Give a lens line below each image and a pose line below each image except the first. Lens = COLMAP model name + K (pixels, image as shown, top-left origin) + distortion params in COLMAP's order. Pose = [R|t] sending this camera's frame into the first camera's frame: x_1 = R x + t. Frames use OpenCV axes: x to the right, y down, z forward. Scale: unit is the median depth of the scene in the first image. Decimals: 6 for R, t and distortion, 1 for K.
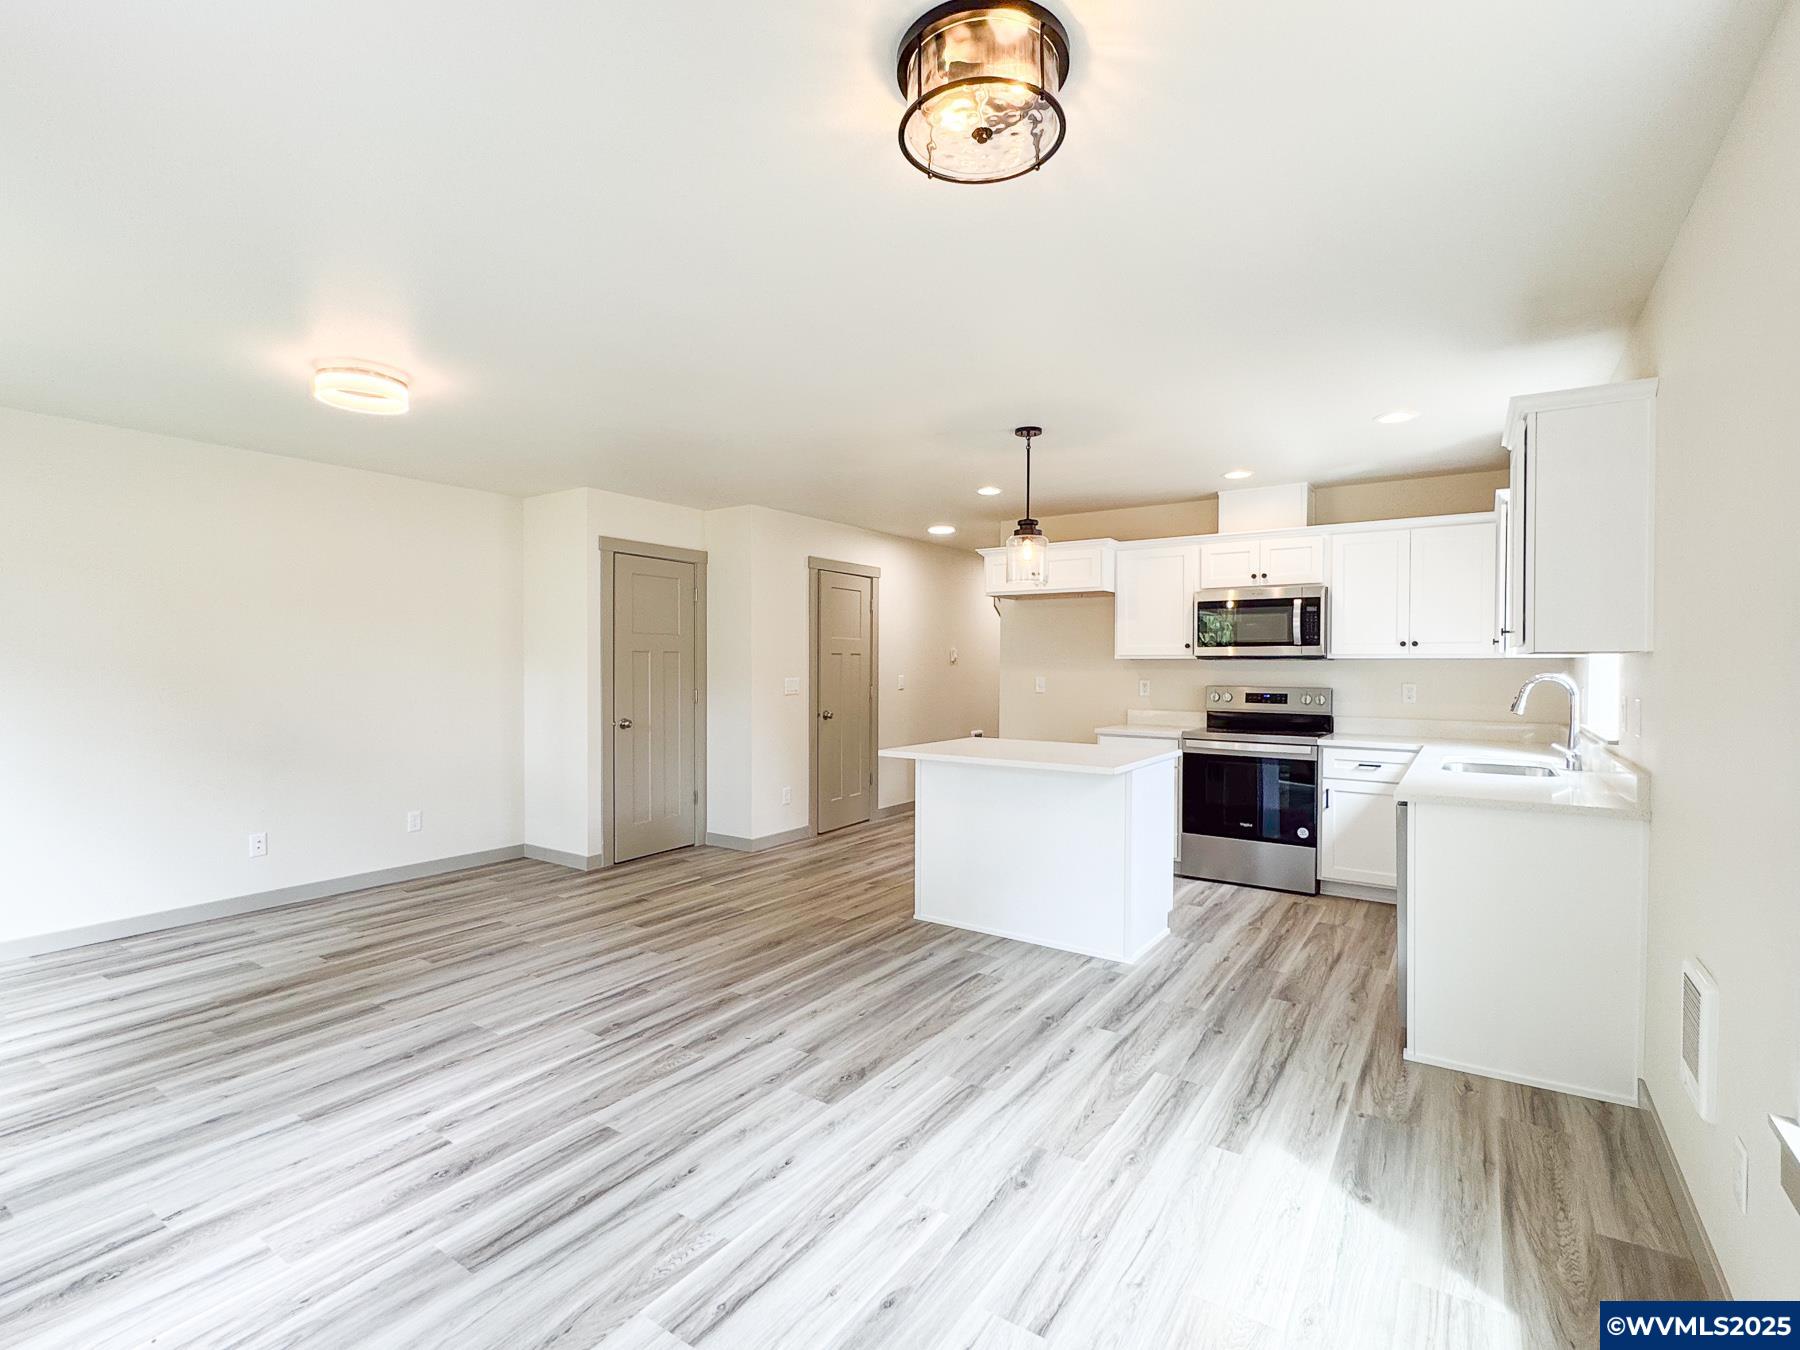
lens RADIAL K [[848.3, 0, 900.0], [0, 848.3, 675.0], [0, 0, 1]] dist [-0.002223, -0.000313]
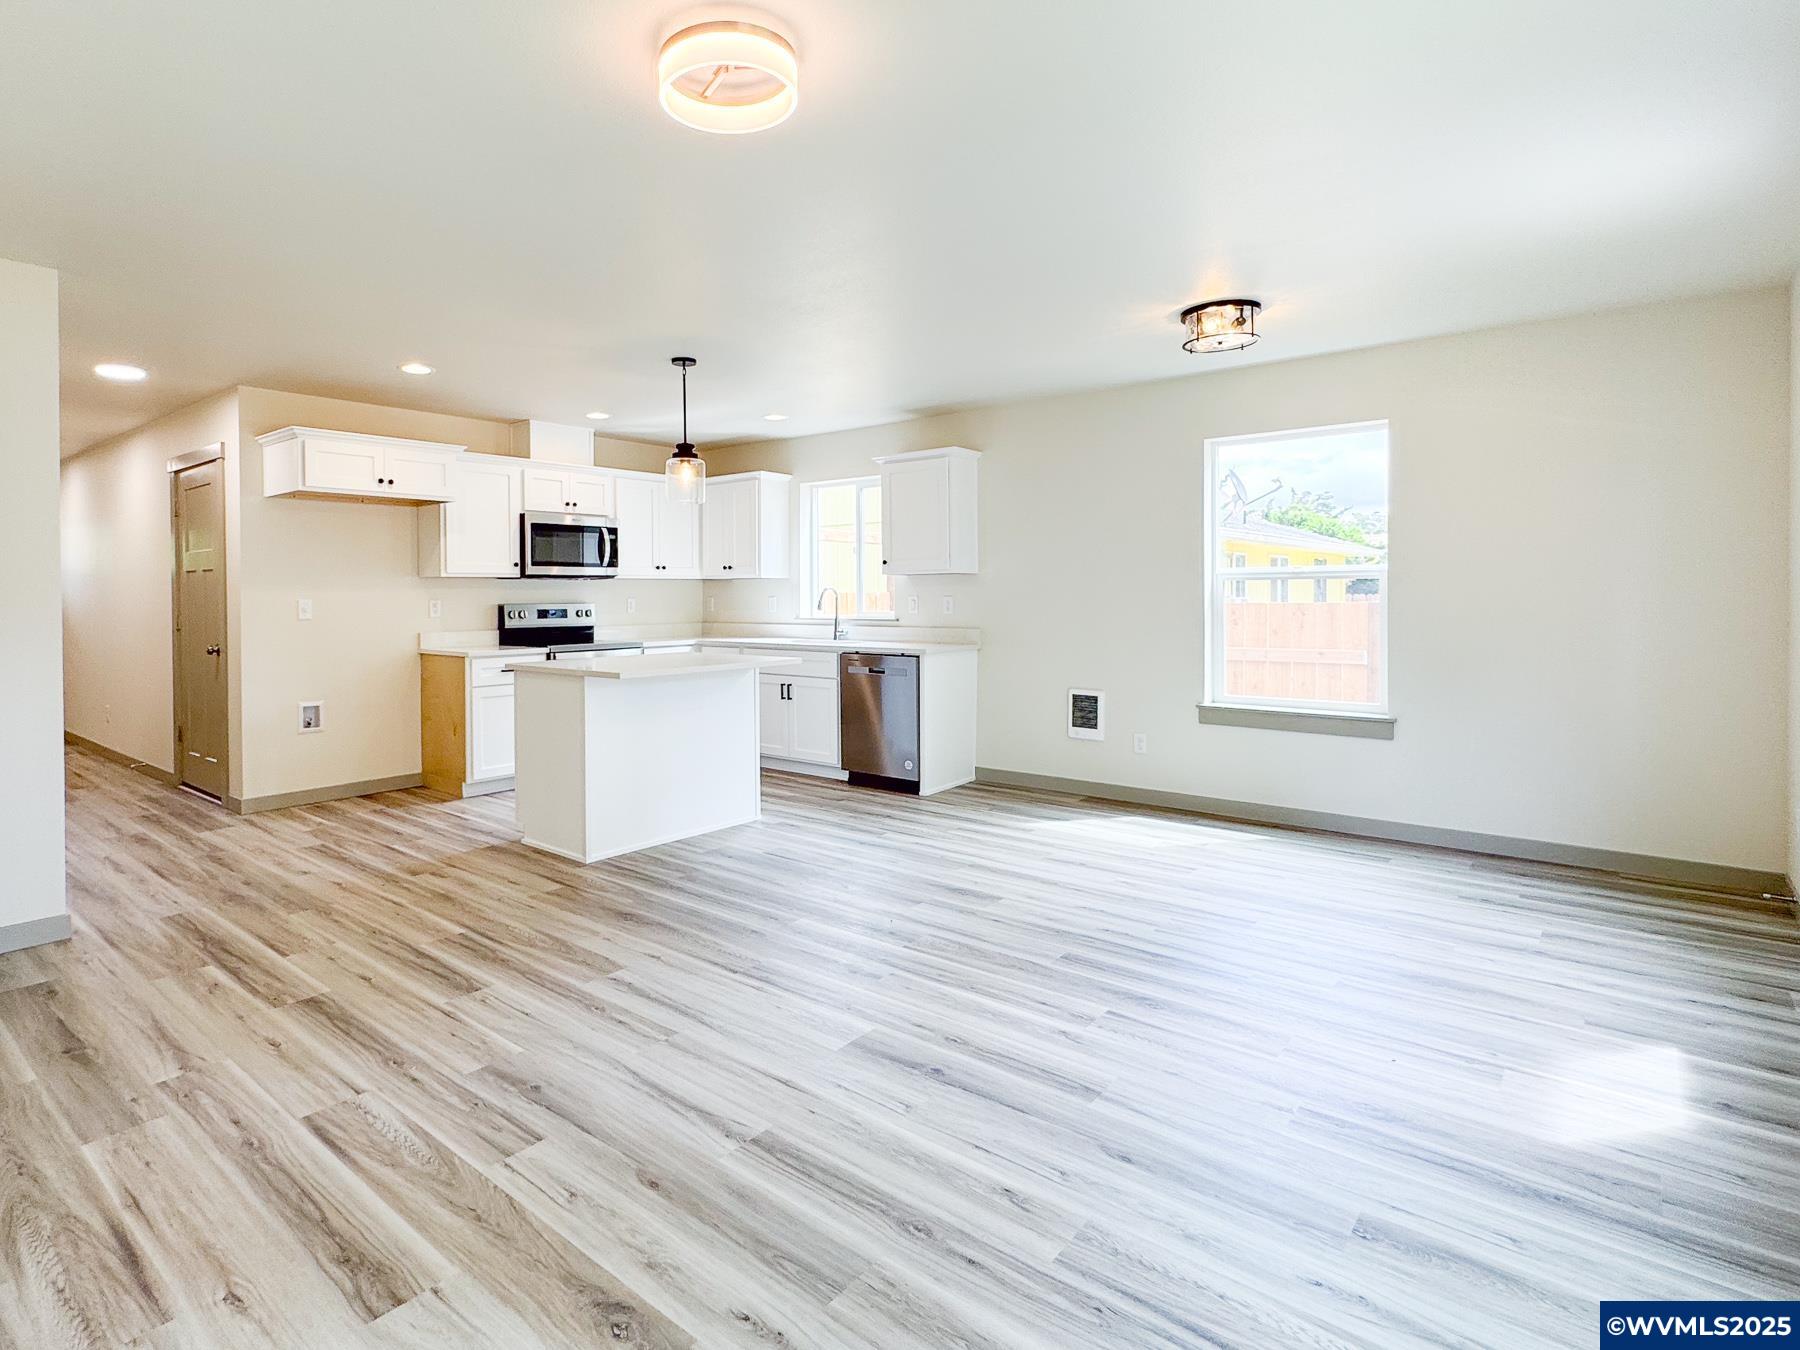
lens RADIAL K [[943.1, 0, 798.7], [0, 943.1, 605.3], [0, 0, 1]] dist [0.000808, 0.000584]
pose [[0.128202, -0.015372, 0.991629, -1.052819], [0.017826, 0.999754, 0.013193, 0.008361], [-0.991588, 0.015986, 0.128444, 0.733643]]
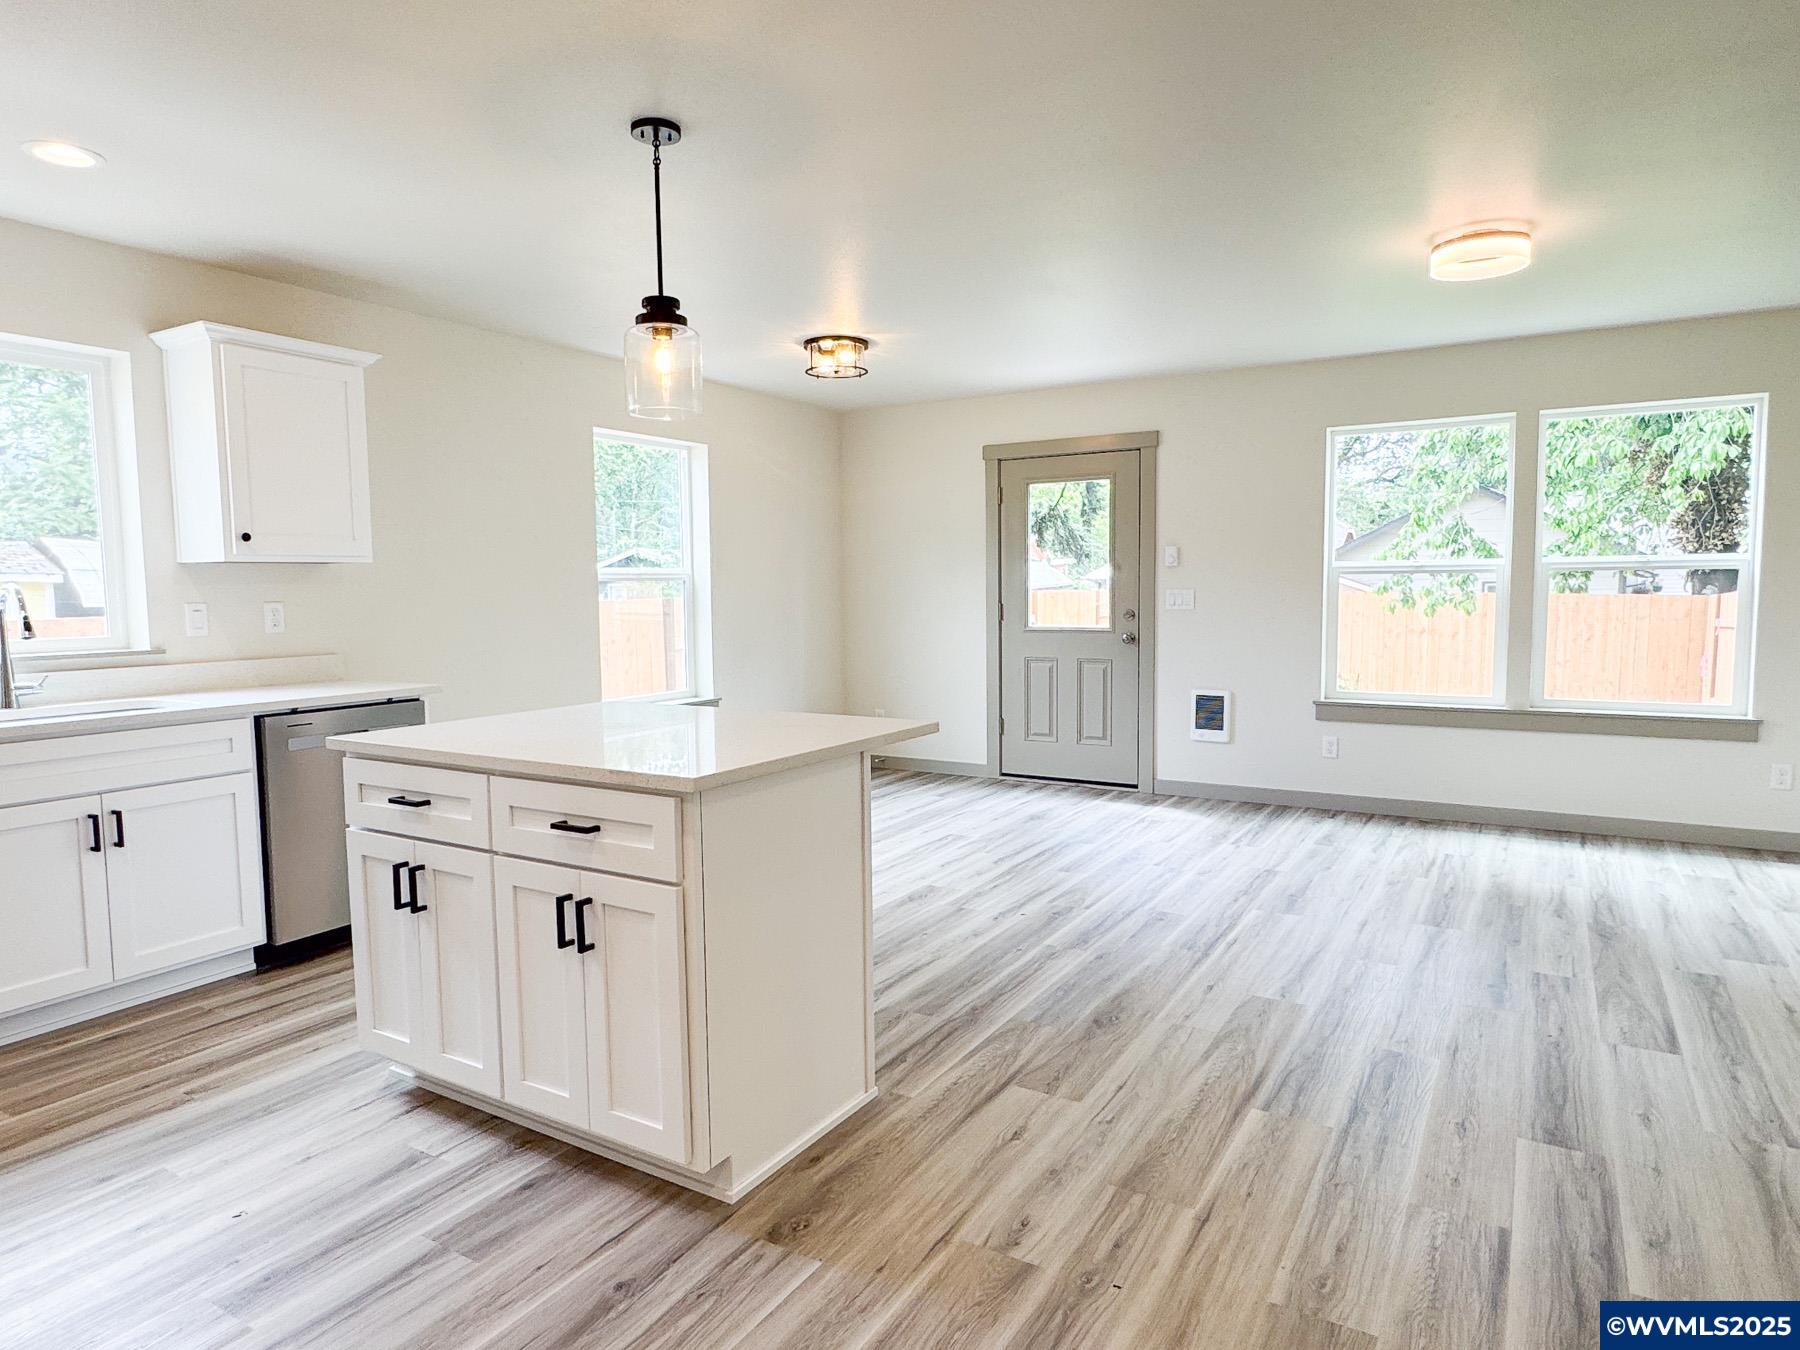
lens RADIAL K [[1072.3, 0, 900.0], [0, 1072.3, 675.0], [0, 0, 1]] dist [-0.000404, -0.001057]
pose [[-0.998418, 0.011520, -0.055027, 0.038374], [0.006395, 0.995700, 0.092412, -0.002931], [0.055855, 0.091914, -0.994199, 1.782841]]
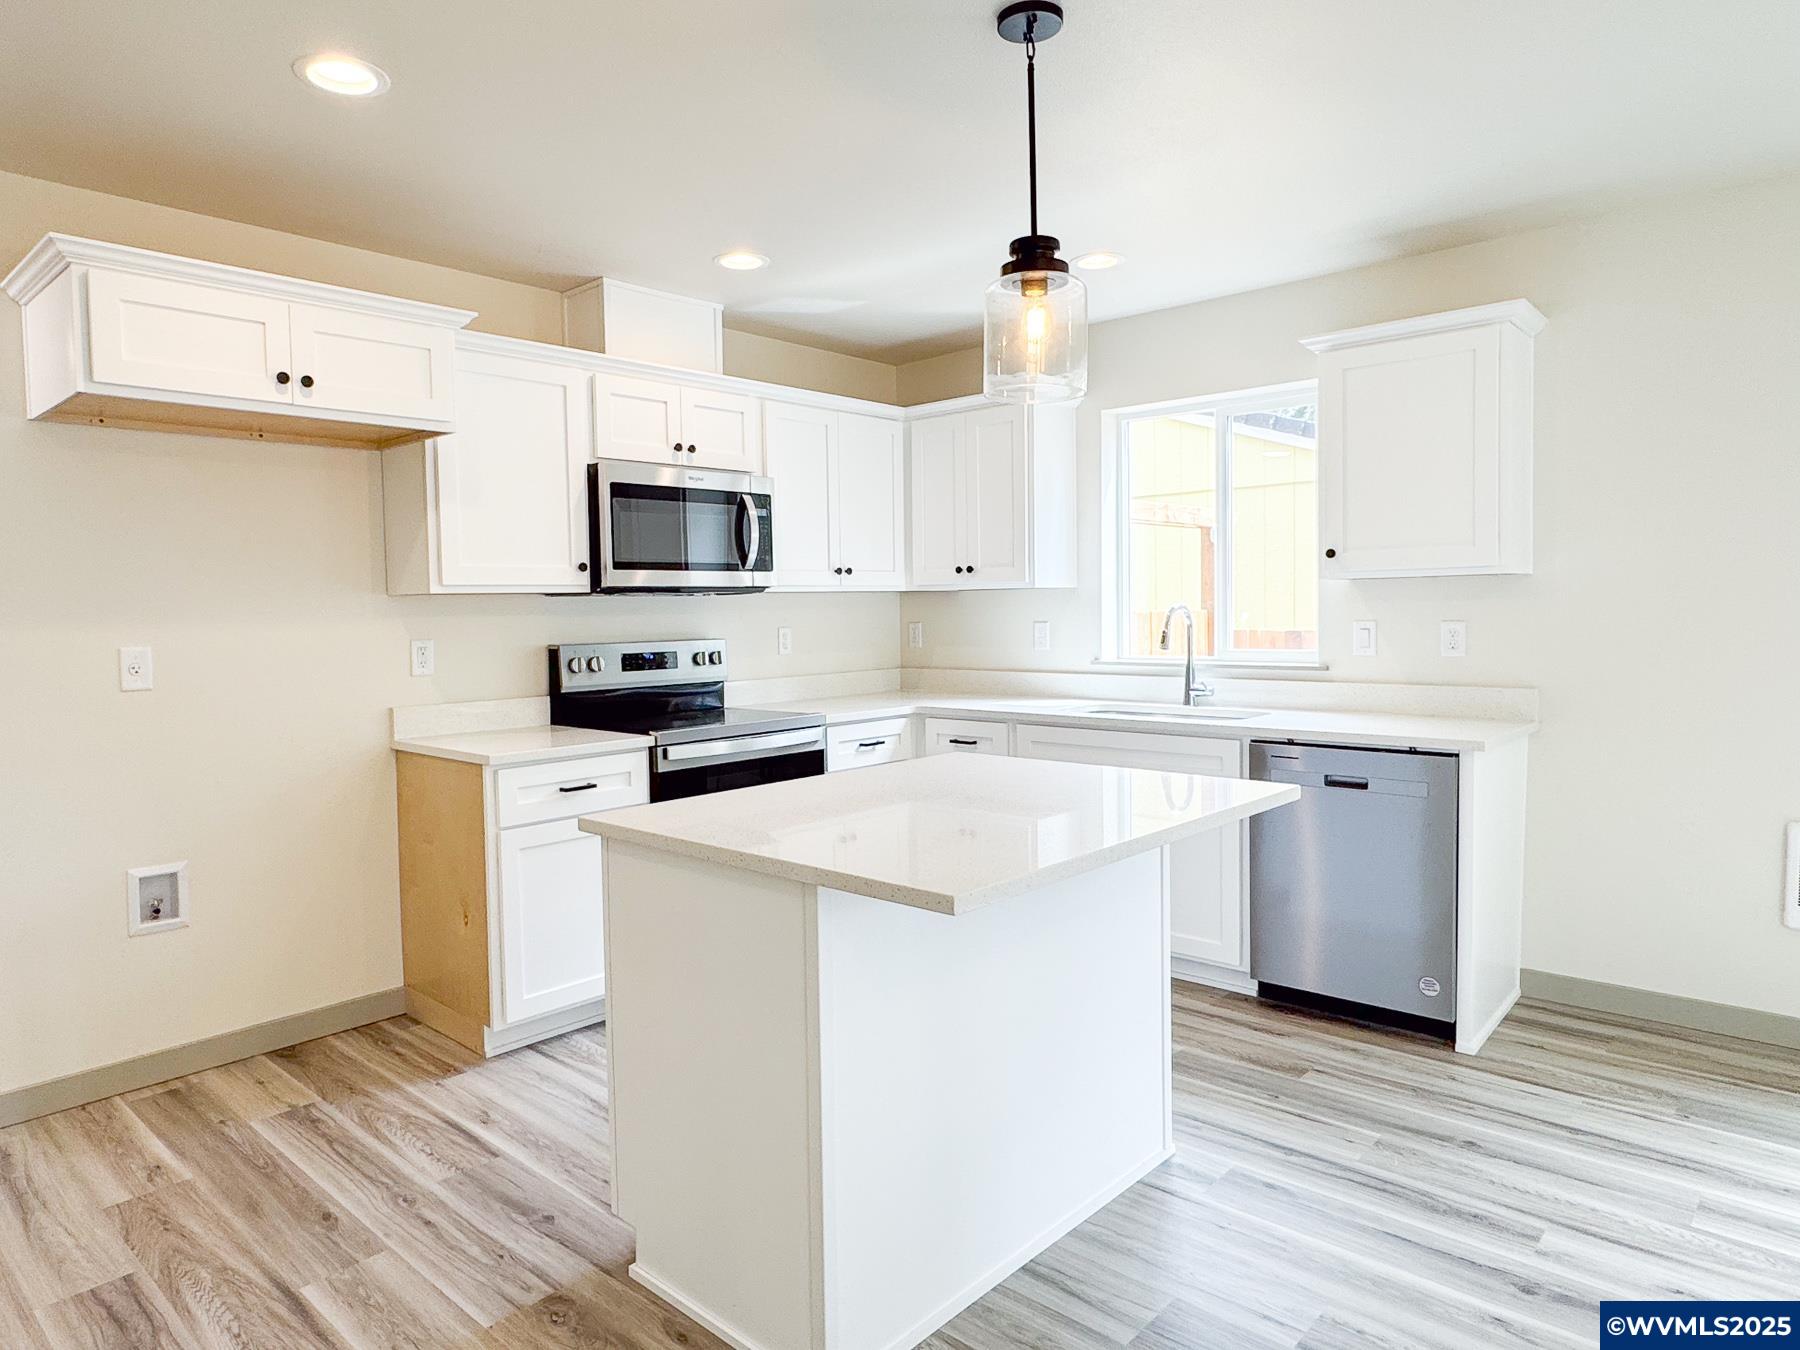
lens RADIAL K [[1112.9, 0, 856.6], [0, 1112.9, 659.1], [0, 0, 1]] dist [-0.001771, 0.000305]
pose [[0.156035, -0.052207, 0.986371, -0.418278], [0.028861, 0.998417, 0.048279, -0.009258], [-0.987330, 0.020934, 0.157295, 1.040051]]
